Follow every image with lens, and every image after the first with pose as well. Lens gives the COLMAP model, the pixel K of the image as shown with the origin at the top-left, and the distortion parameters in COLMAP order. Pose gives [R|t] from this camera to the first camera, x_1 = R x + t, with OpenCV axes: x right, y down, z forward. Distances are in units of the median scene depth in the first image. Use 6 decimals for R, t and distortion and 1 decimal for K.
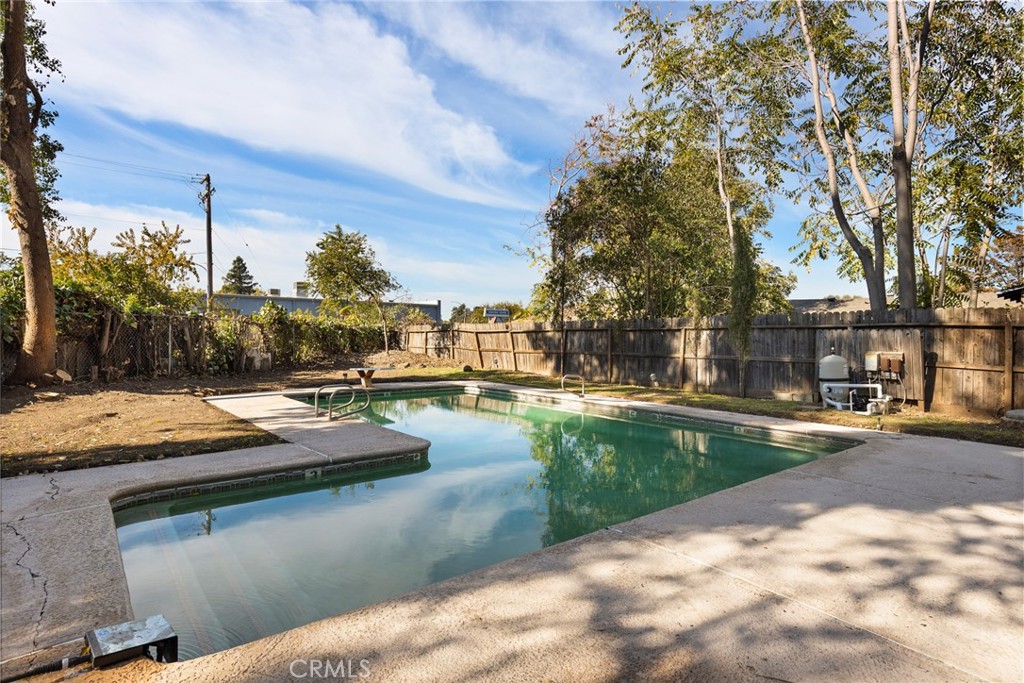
lens RADIAL K [[555.8, 0, 511.5], [0, 555.8, 339.0], [0, 0, 1]] dist [-0.001356, 0.000849]
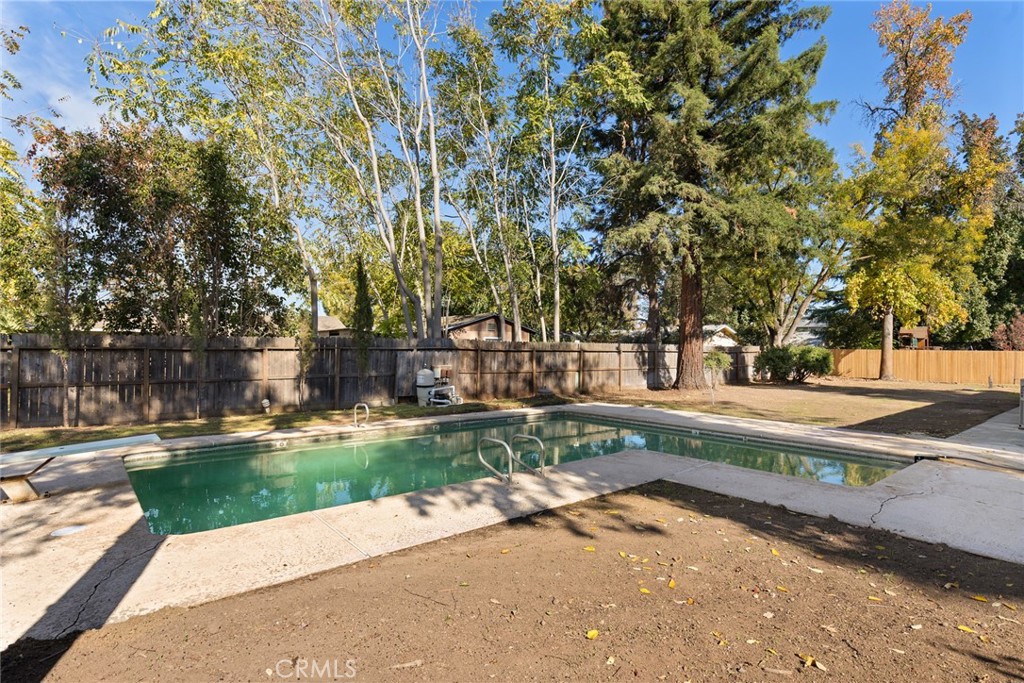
lens RADIAL K [[555.8, 0, 516.0], [0, 555.8, 343.0], [0, 0, 1]] dist [-0.001356, 0.000849]
pose [[-0.056877, -0.002626, 0.998378, -0.775339], [-0.002942, 0.999993, 0.002463, -0.037799], [-0.998377, -0.002797, -0.056884, 0.733100]]
